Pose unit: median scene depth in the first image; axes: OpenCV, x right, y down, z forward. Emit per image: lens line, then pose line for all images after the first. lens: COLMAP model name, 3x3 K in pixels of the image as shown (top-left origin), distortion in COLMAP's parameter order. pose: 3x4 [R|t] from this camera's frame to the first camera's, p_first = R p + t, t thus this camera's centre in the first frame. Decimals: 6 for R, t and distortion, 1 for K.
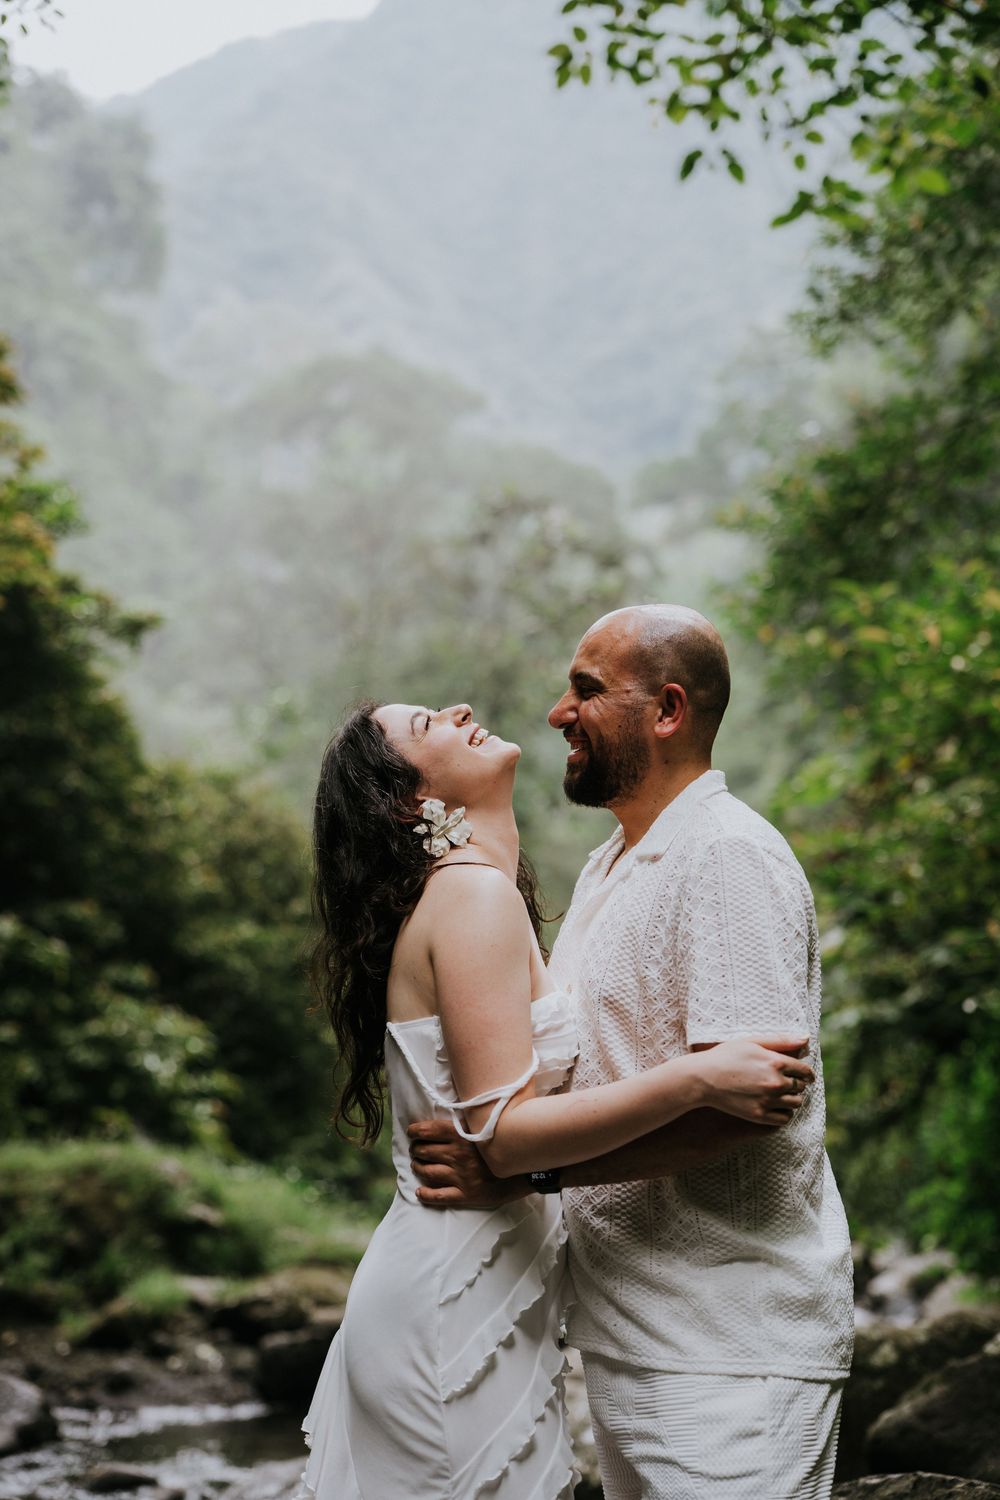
lens RADIAL K [[2220.3, 0, 500.0], [0, 2220.3, 750.0], [0, 0, 1]] dist [0.344013, -0.864256]
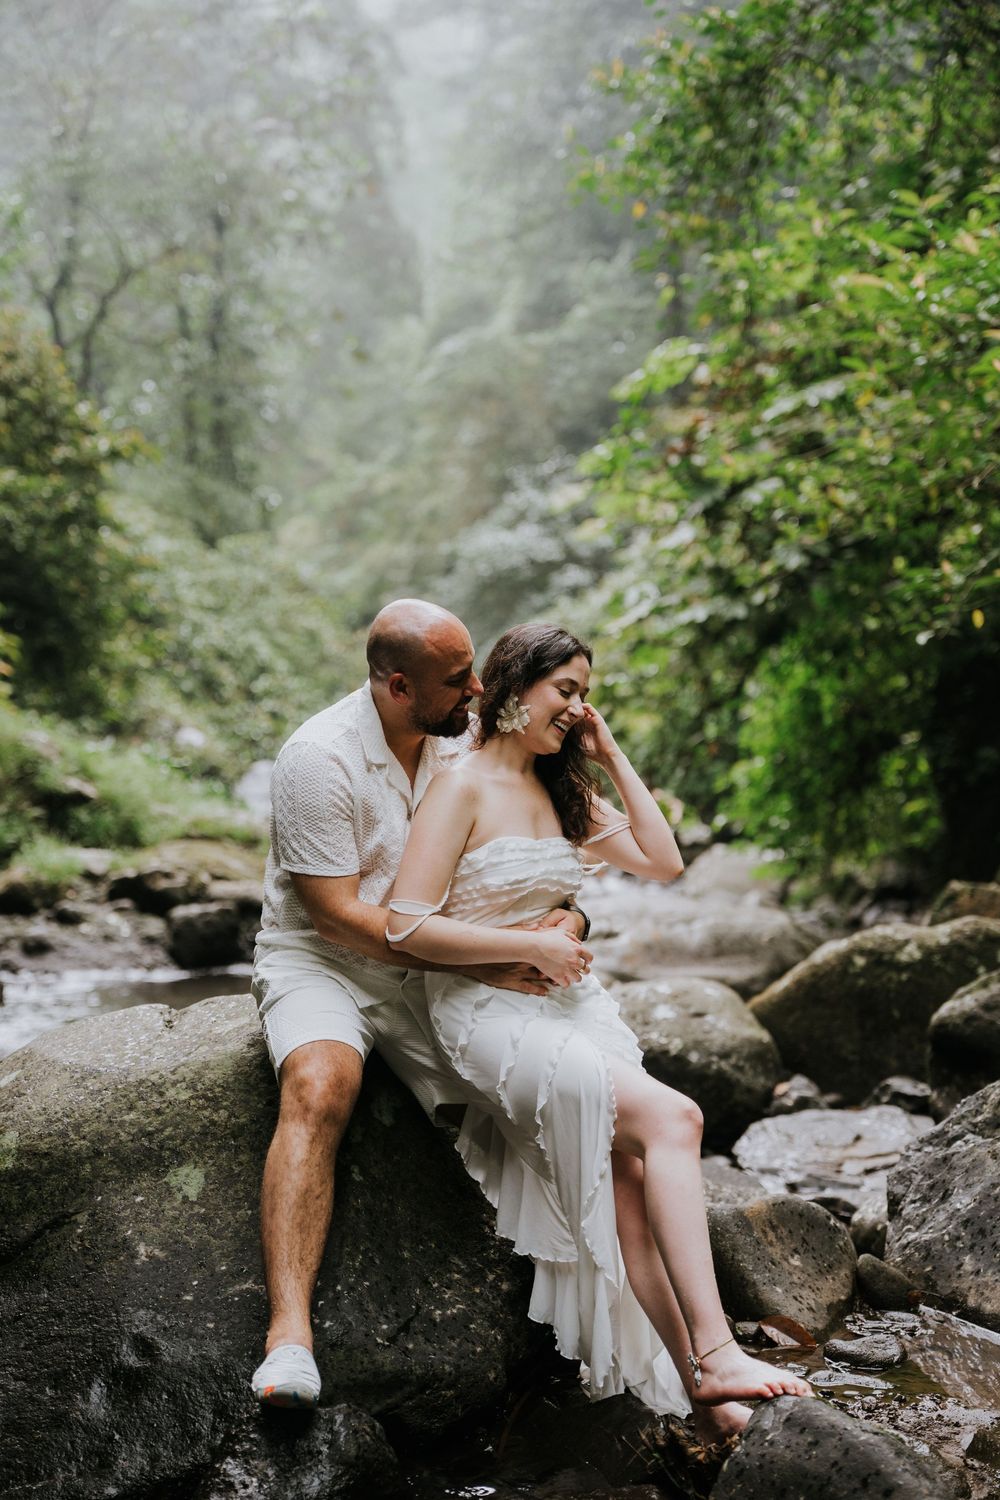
lens RADIAL K [[2438.0, 0, 500.0], [0, 2438.0, 750.0], [0, 0, 1]] dist [0.454925, -1.778400]
pose [[0.989815, 0.030598, 0.139034, -0.108090], [-0.057143, 0.979894, 0.191159, -0.033900], [-0.130389, -0.197157, 0.971662, -0.094652]]
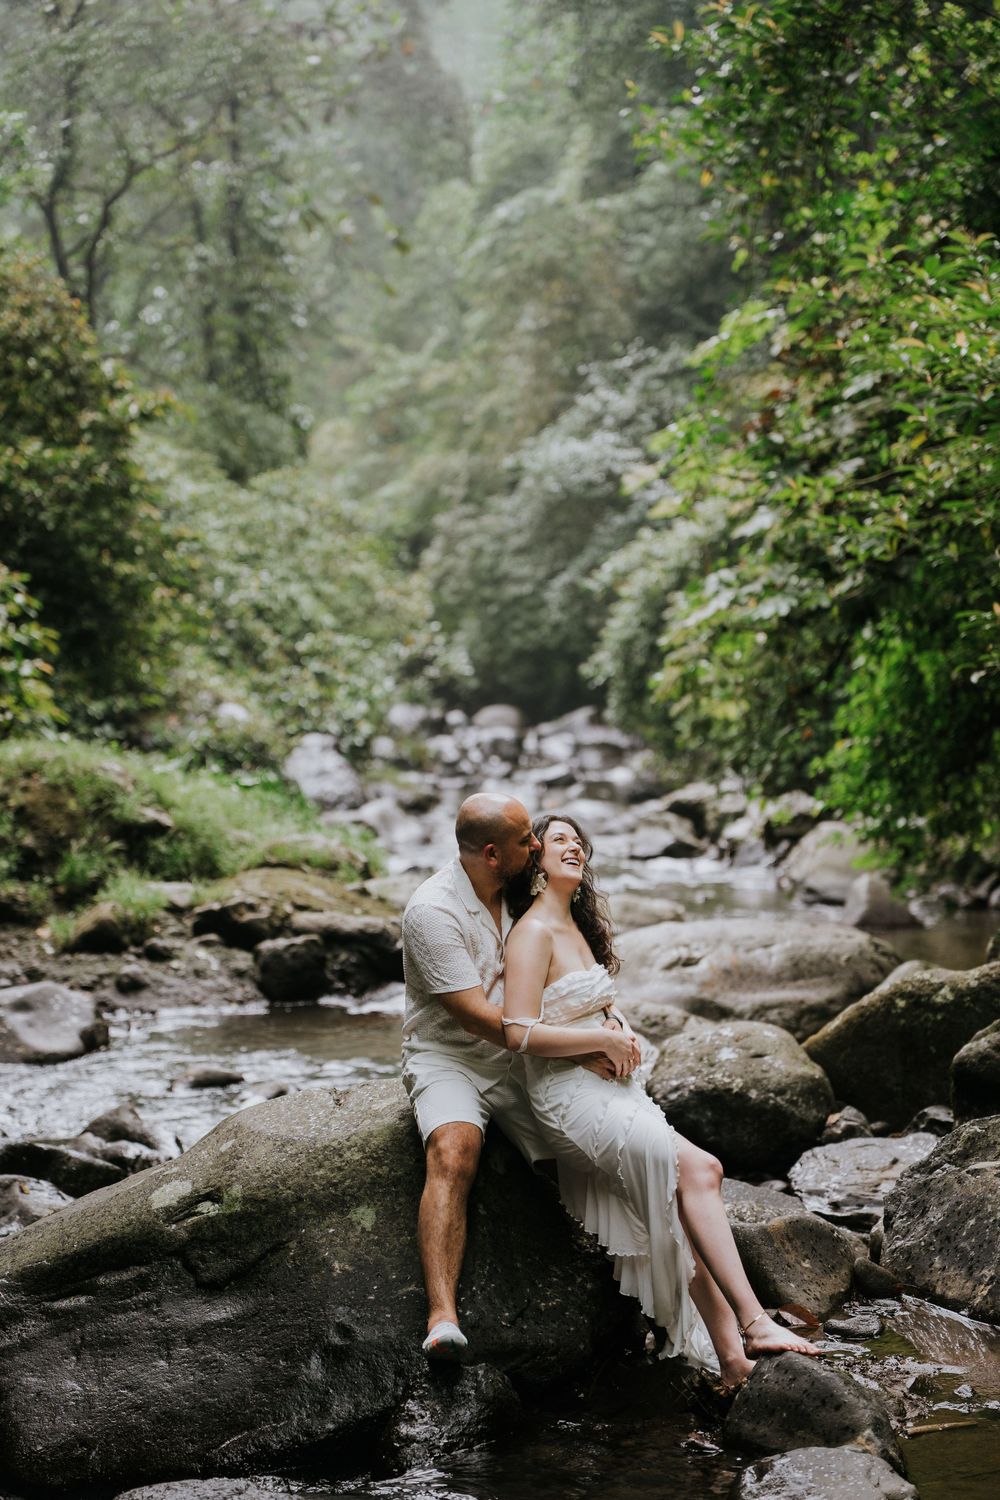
lens RADIAL K [[2950.9, 0, 493.1], [0, 2950.9, 755.9], [0, 0, 1]] dist [0.664935, -4.009360]
pose [[0.993940, -0.006004, 0.109763, -0.138857], [-0.018266, 0.975607, 0.218764, -0.121807], [-0.108399, -0.219443, 0.969585, -0.312761]]
